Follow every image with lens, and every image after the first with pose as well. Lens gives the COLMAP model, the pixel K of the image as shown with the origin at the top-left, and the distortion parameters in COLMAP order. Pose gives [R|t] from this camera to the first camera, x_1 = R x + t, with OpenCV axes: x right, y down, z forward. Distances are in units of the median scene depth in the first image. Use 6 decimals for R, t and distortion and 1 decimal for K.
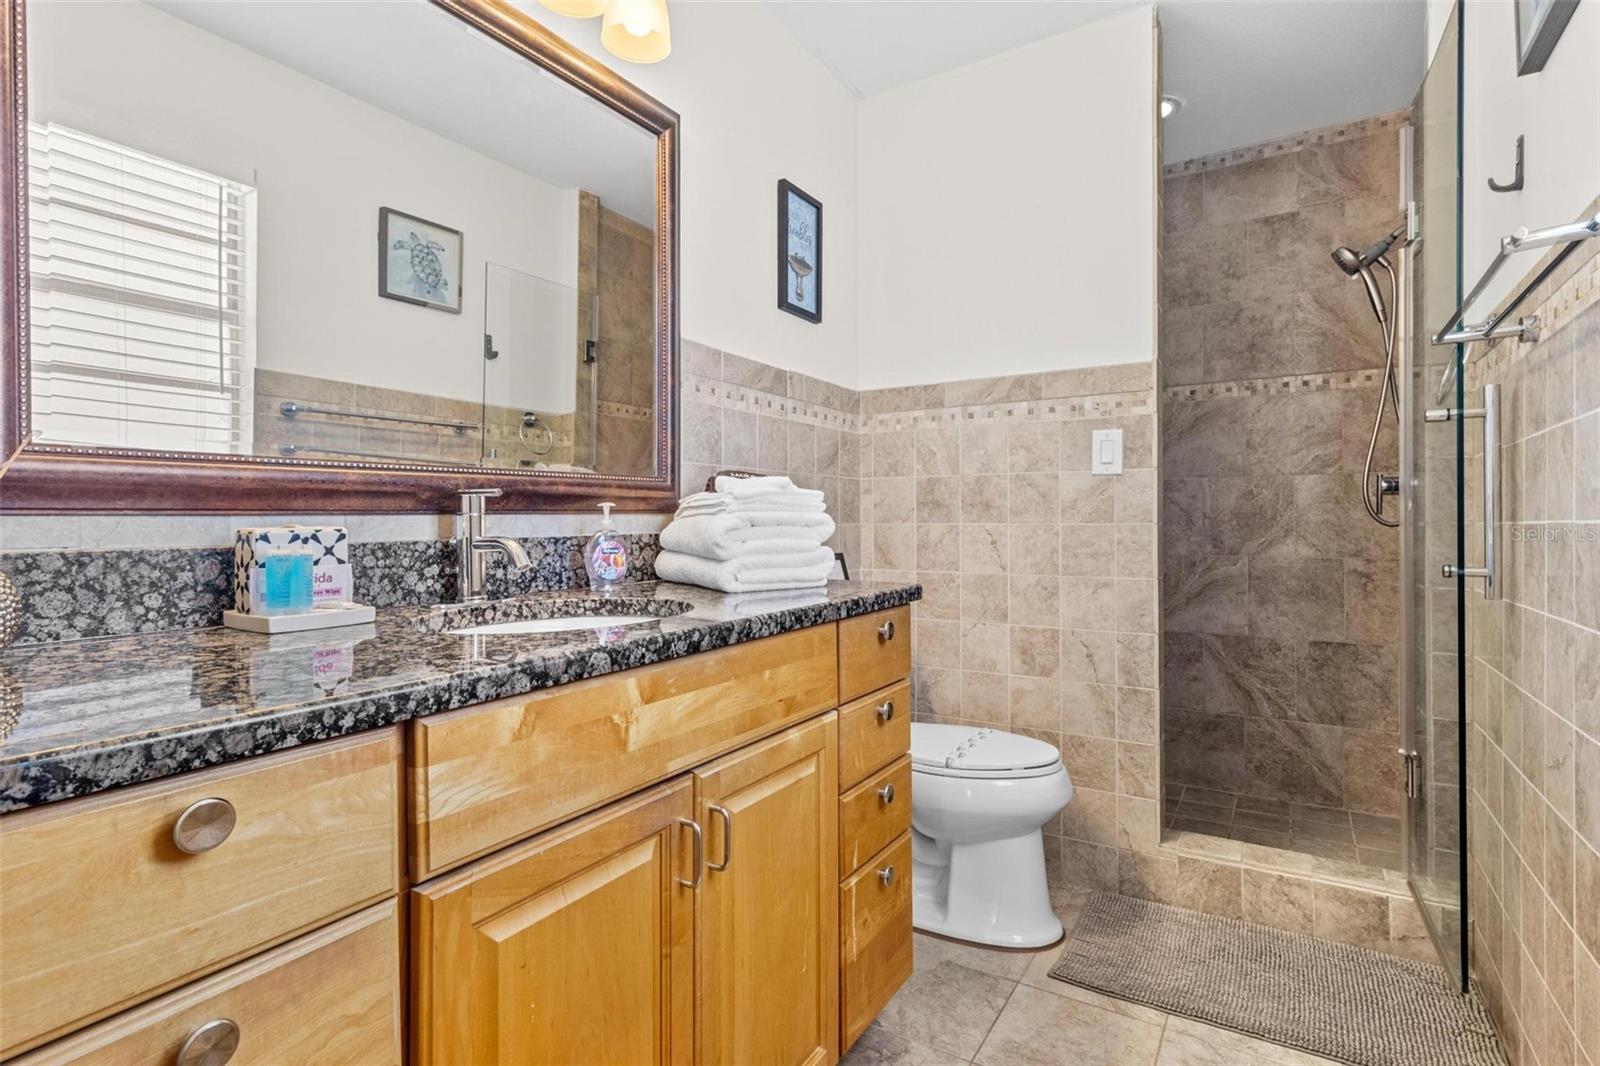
lens RADIAL K [[755.9, 0, 804.9], [0, 755.9, 525.6], [0, 0, 1]] dist [-0.000533, 0.000201]
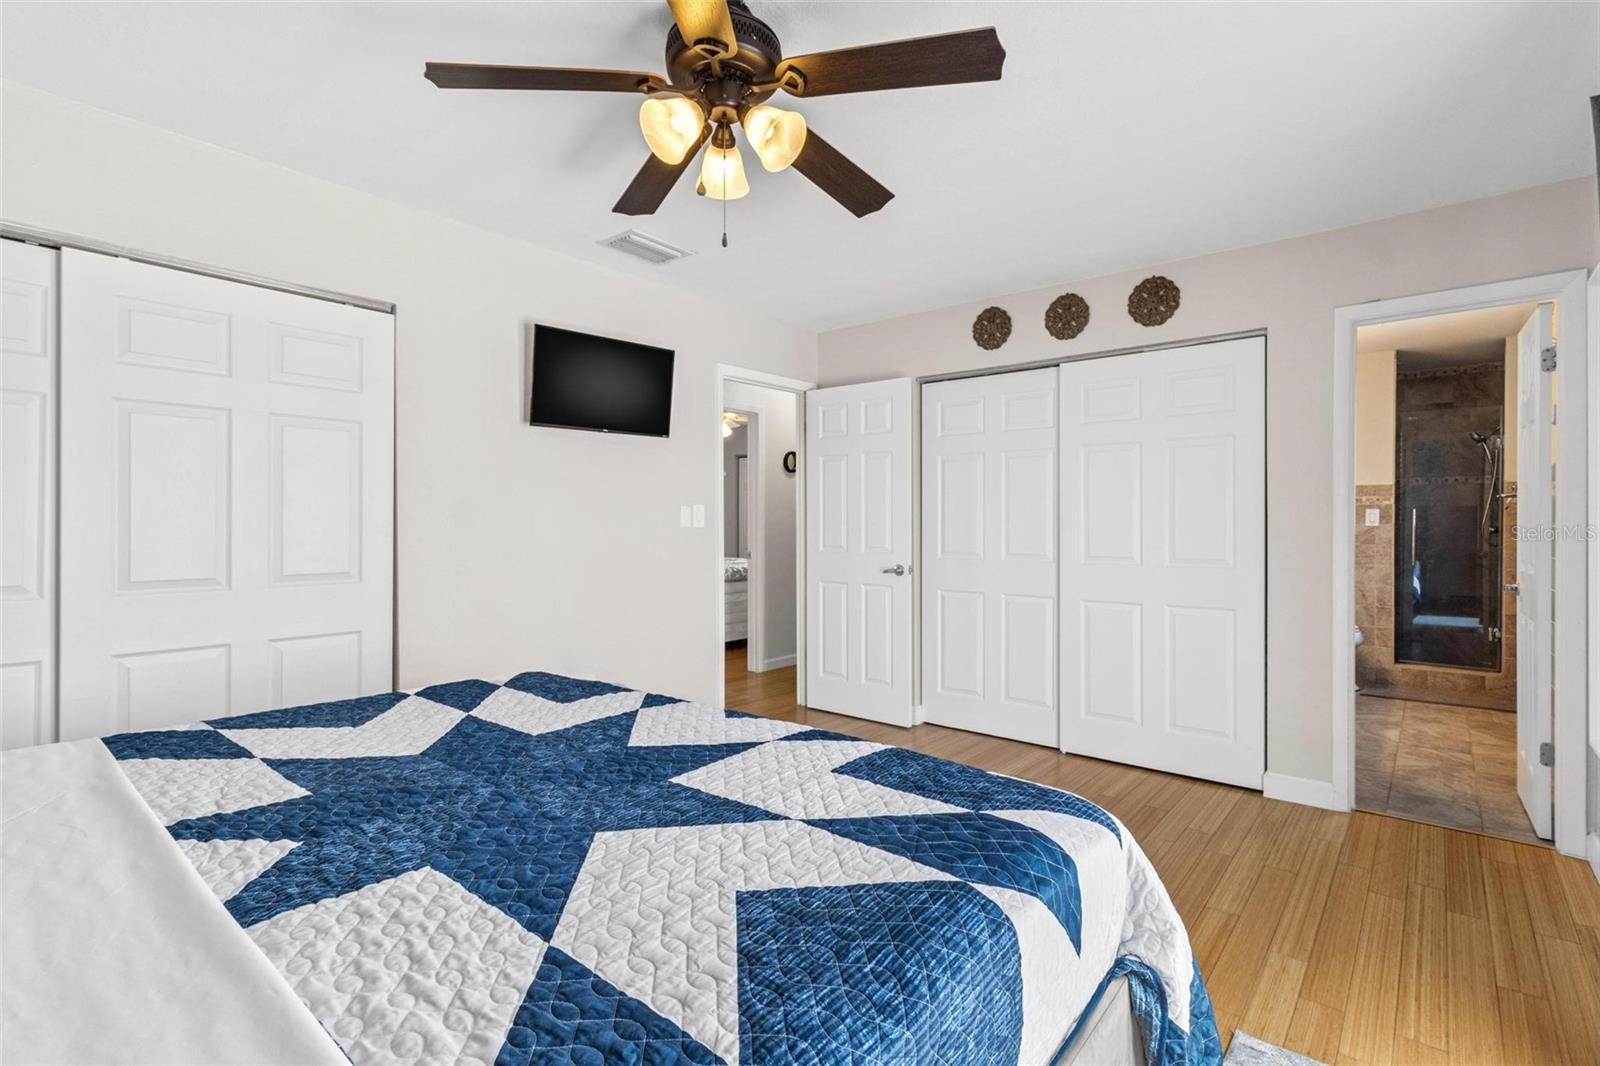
lens RADIAL K [[755.9, 0, 794.5], [0, 755.9, 533.9], [0, 0, 1]] dist [-0.000533, 0.000201]
pose [[0.990856, 0.005969, -0.134794, -1.245462], [-0.004928, 0.999955, 0.008052, -0.051903], [0.134836, -0.007314, 0.990841, -1.889878]]
